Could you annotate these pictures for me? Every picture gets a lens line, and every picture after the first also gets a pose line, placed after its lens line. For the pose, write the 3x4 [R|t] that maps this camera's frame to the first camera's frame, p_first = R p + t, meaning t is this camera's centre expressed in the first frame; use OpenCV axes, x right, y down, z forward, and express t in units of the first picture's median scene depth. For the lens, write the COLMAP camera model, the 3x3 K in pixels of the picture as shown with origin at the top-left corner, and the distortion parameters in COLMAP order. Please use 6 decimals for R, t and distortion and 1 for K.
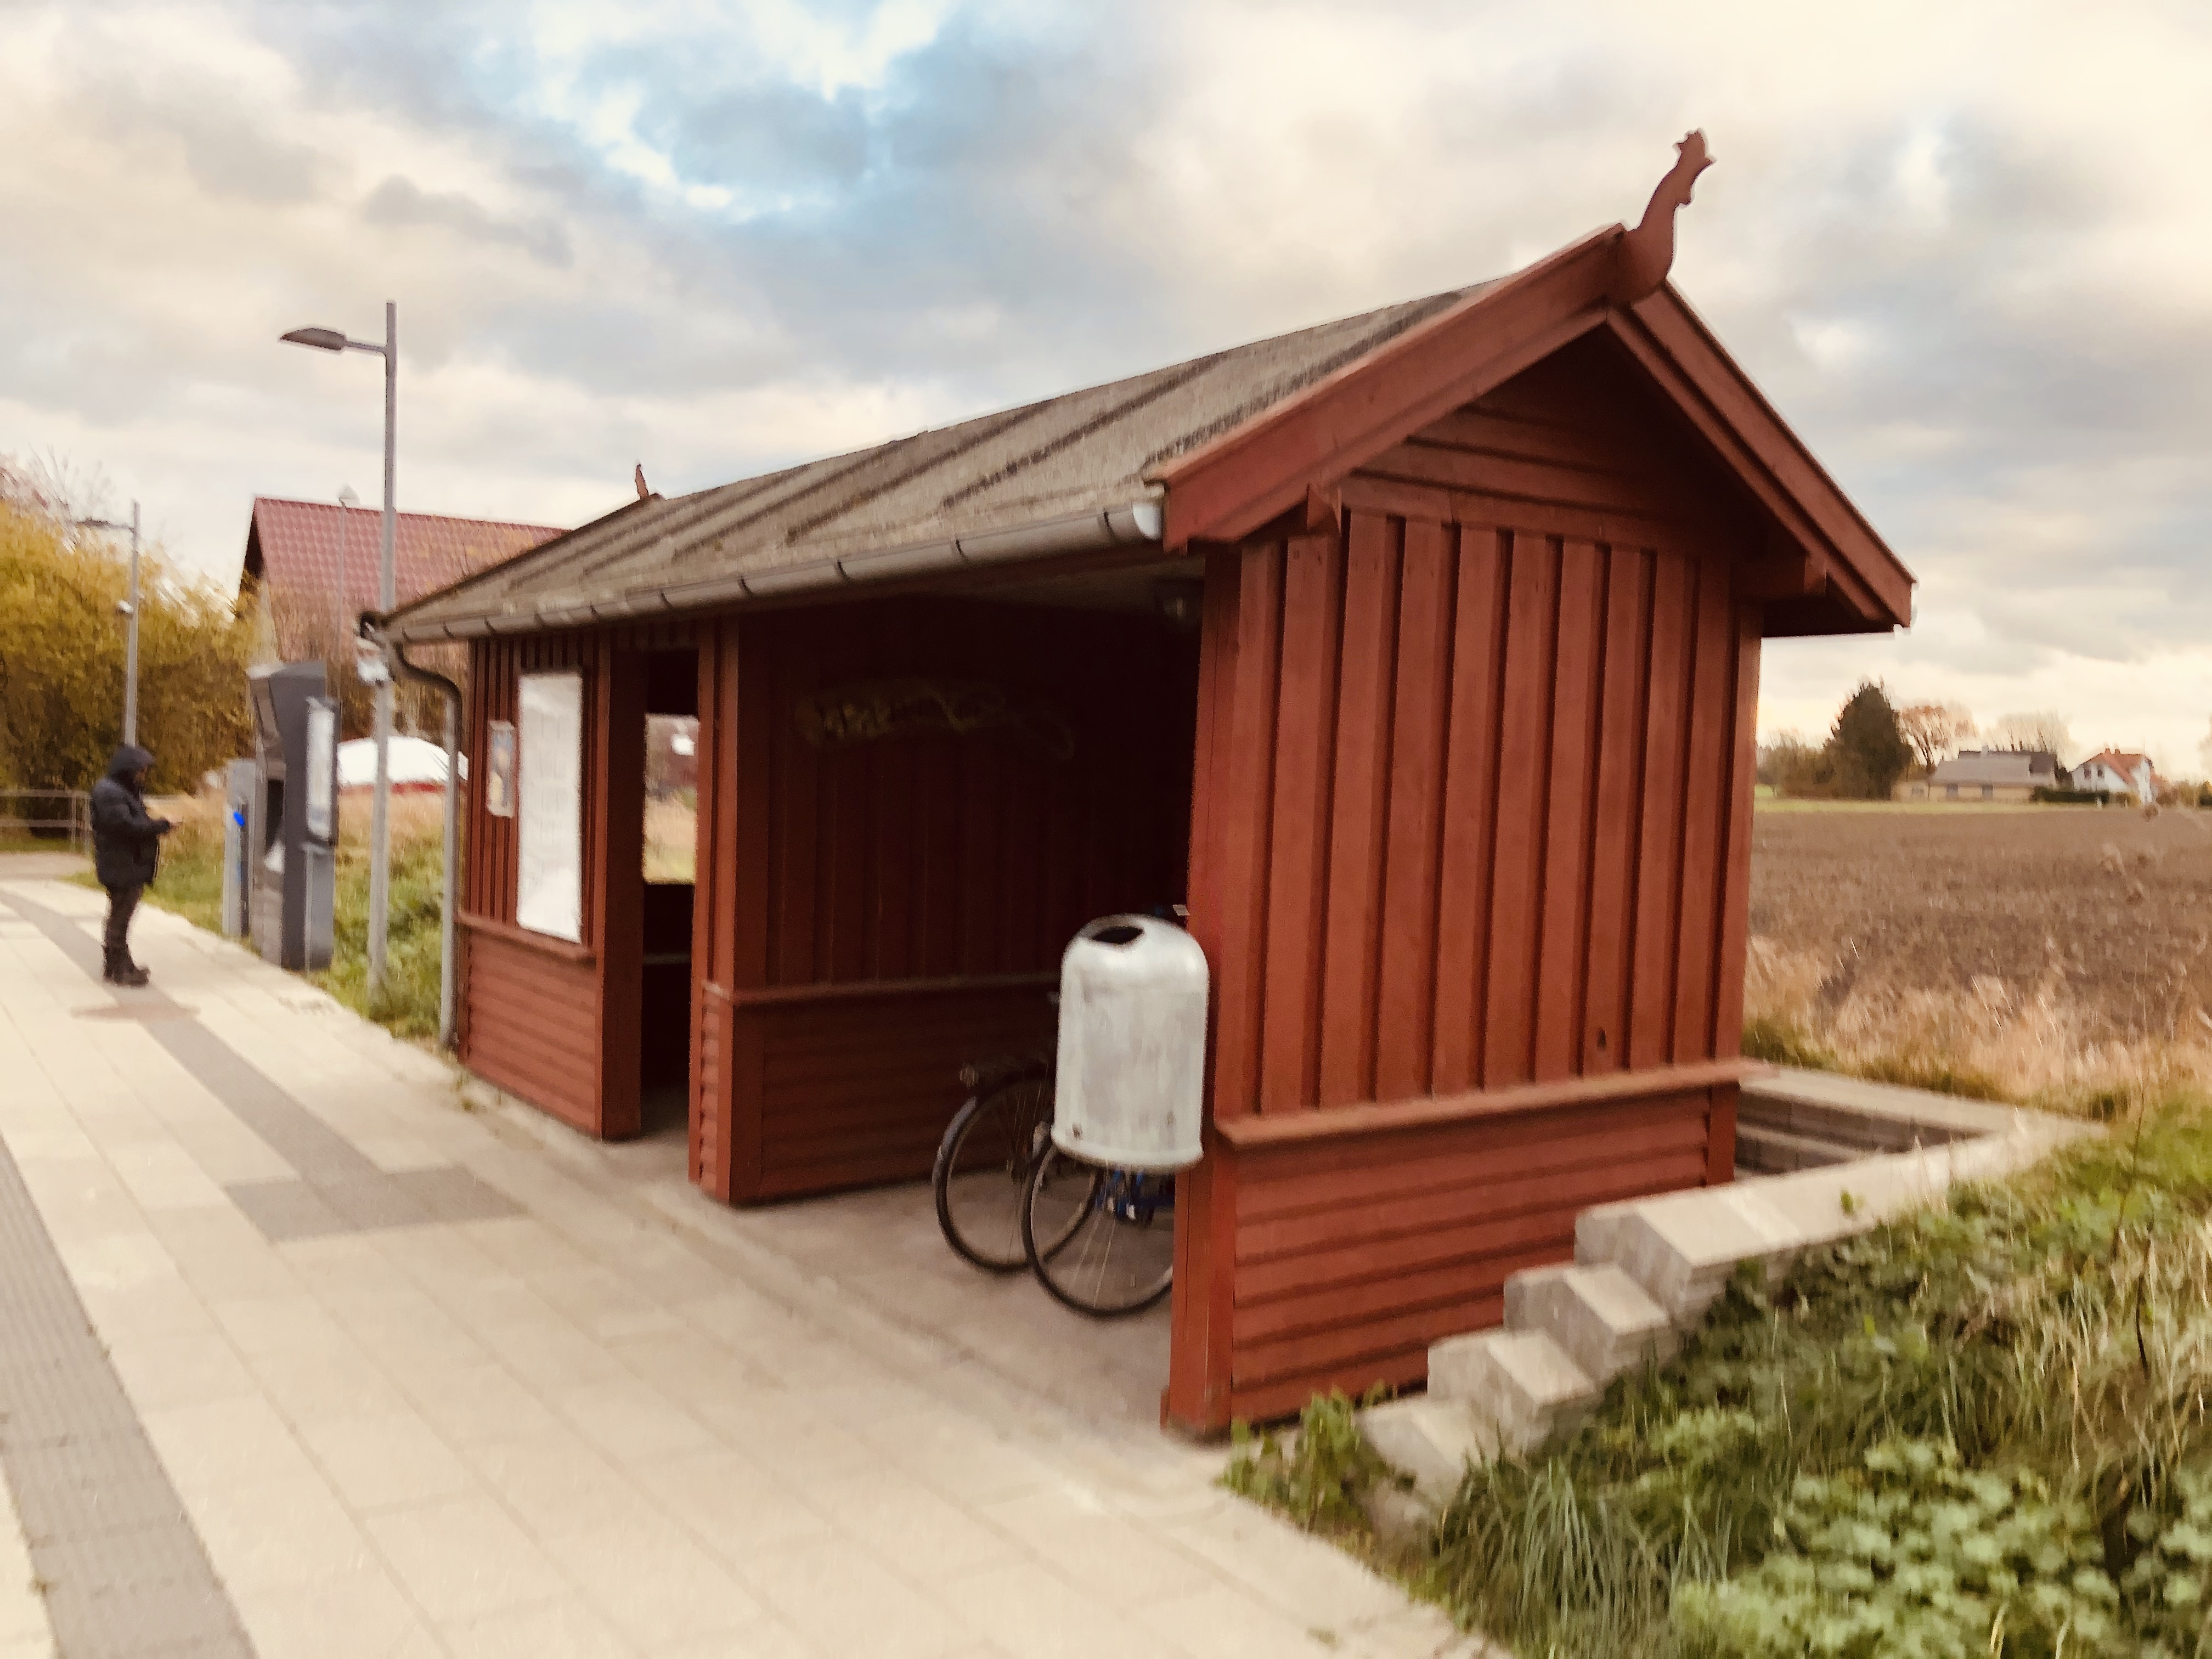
lens RADIAL K [[1810.1, 0, 1106.0], [0, 1810.1, 829.5], [0, 0, 1]] dist [-0.016158, -0.012307]
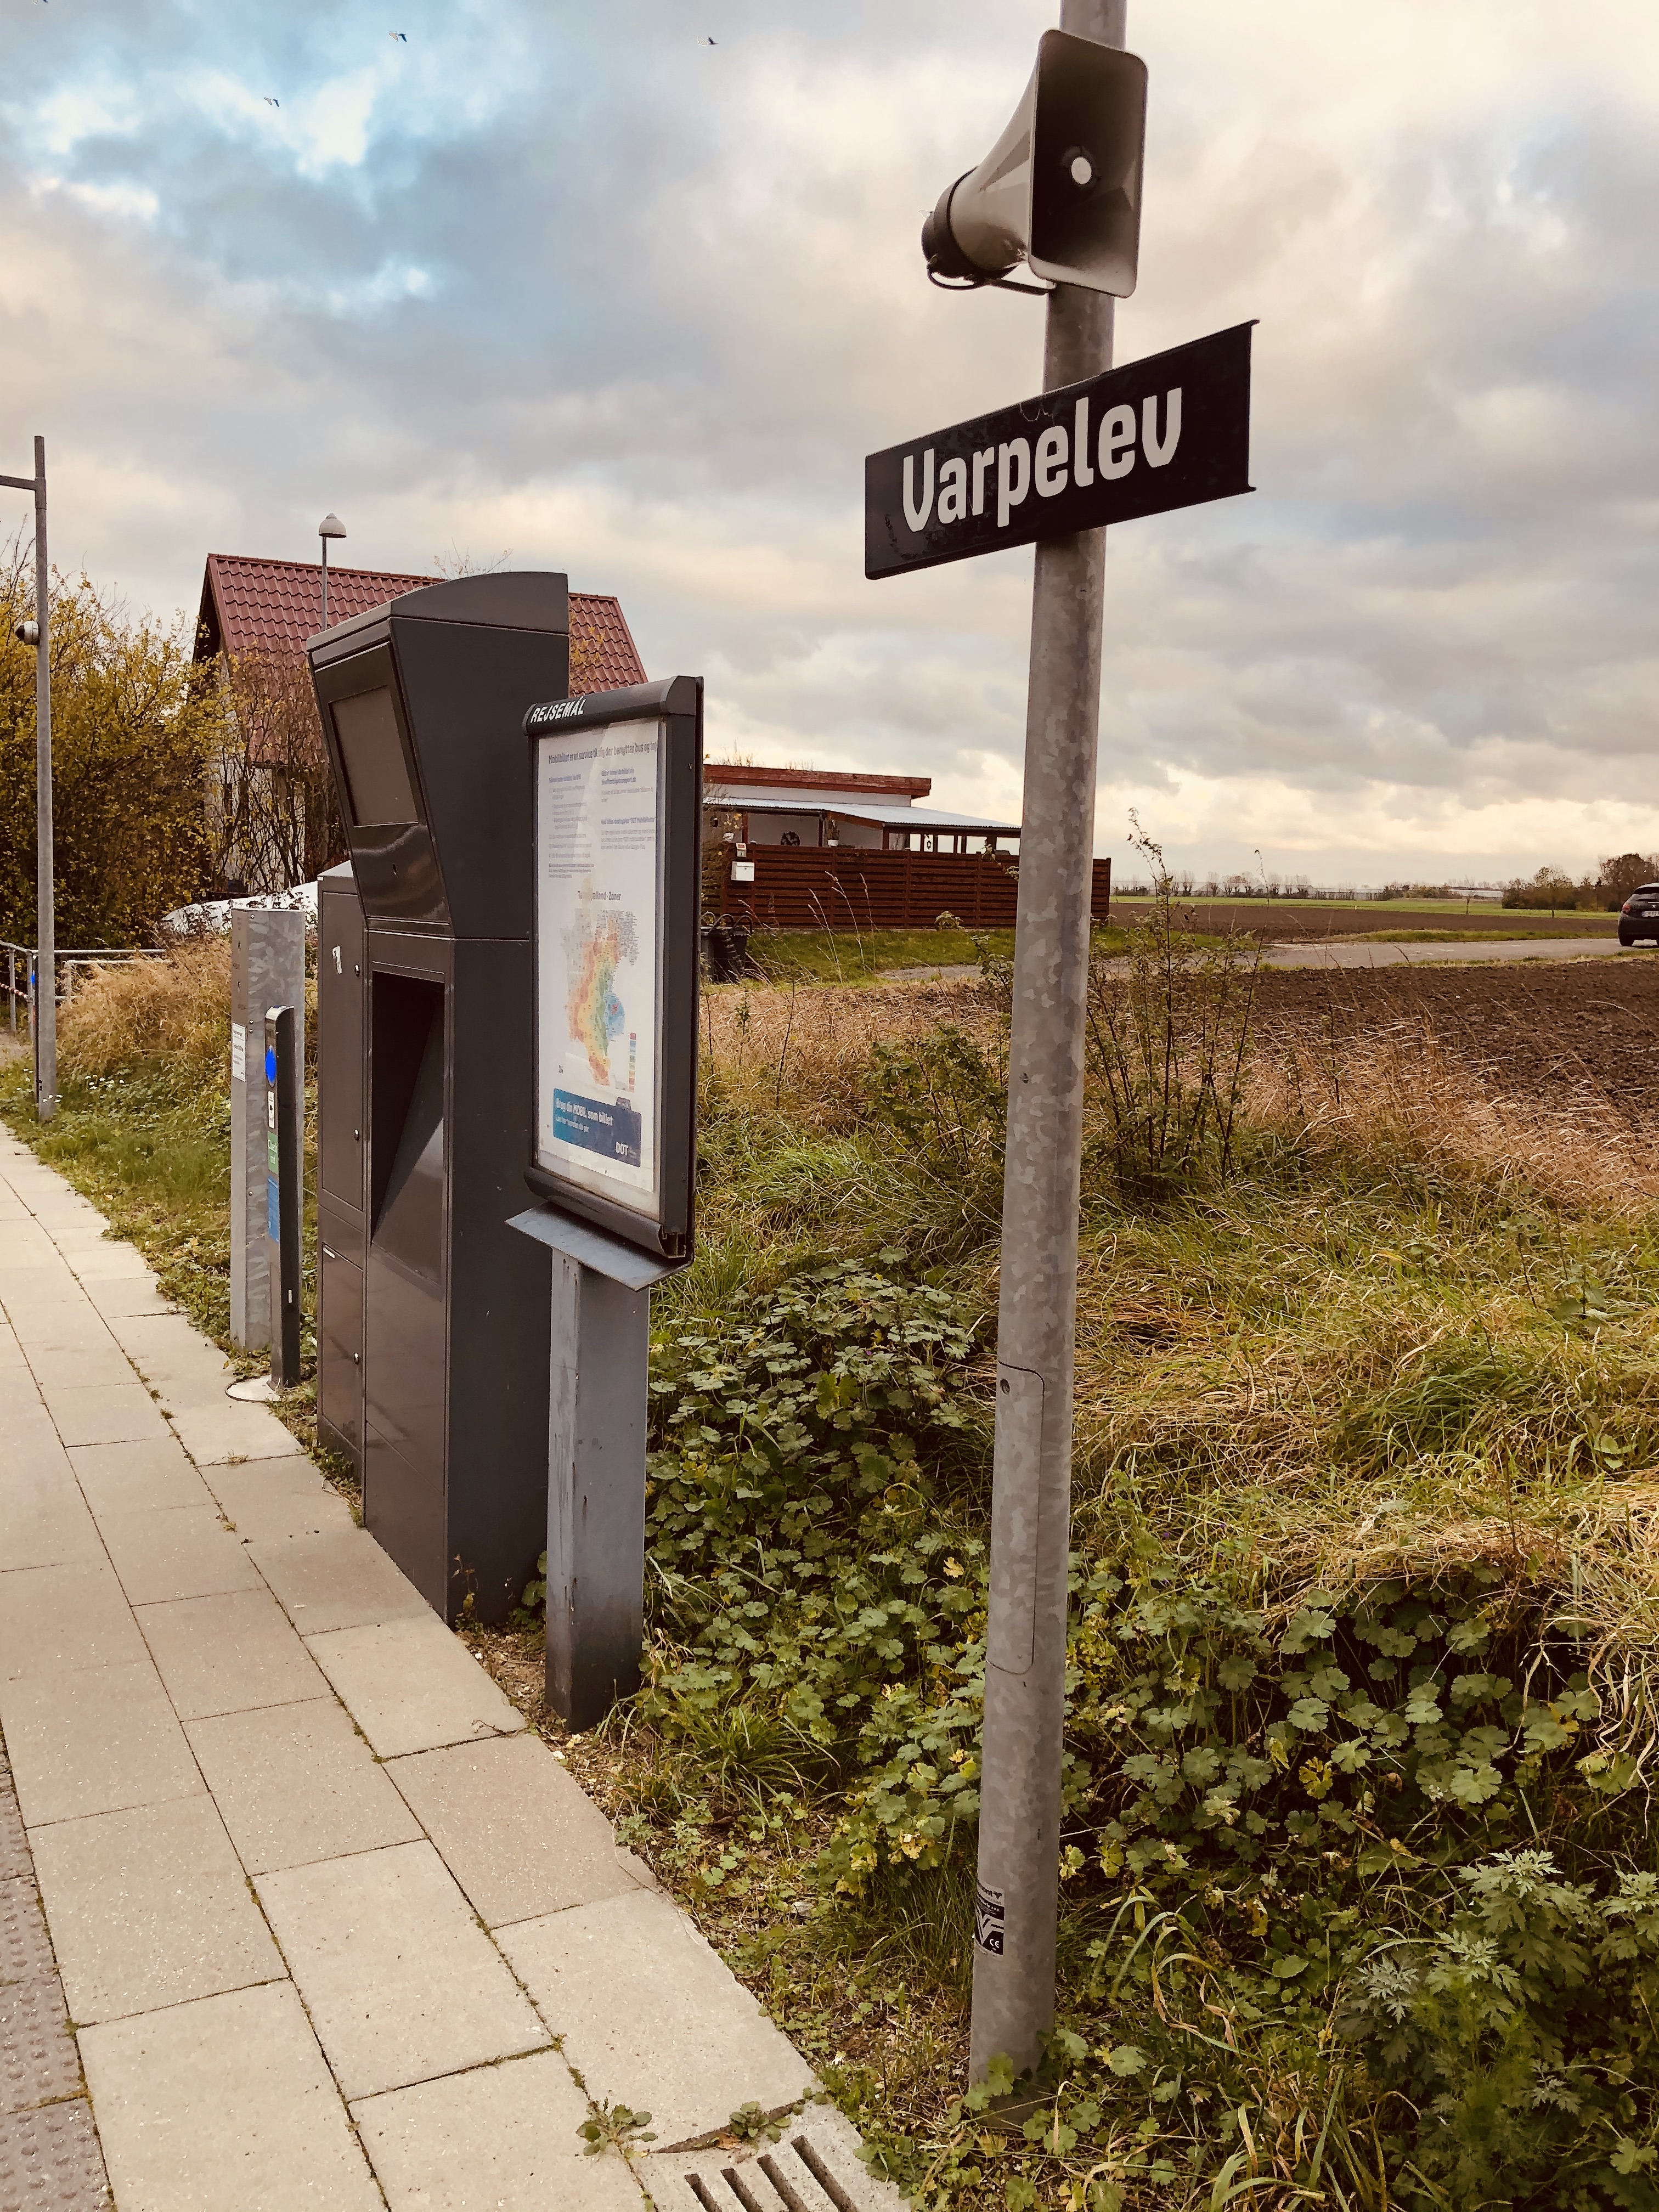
lens RADIAL K [[1810.1, 0, 829.5], [0, 1810.1, 1106.0], [0, 0, 1]] dist [-0.016158, -0.012307]
pose [[0.993478, -0.007078, -0.113800, -0.146351], [0.017477, 0.995730, 0.090647, -0.013218], [0.112673, -0.092045, 0.989360, 0.292015]]
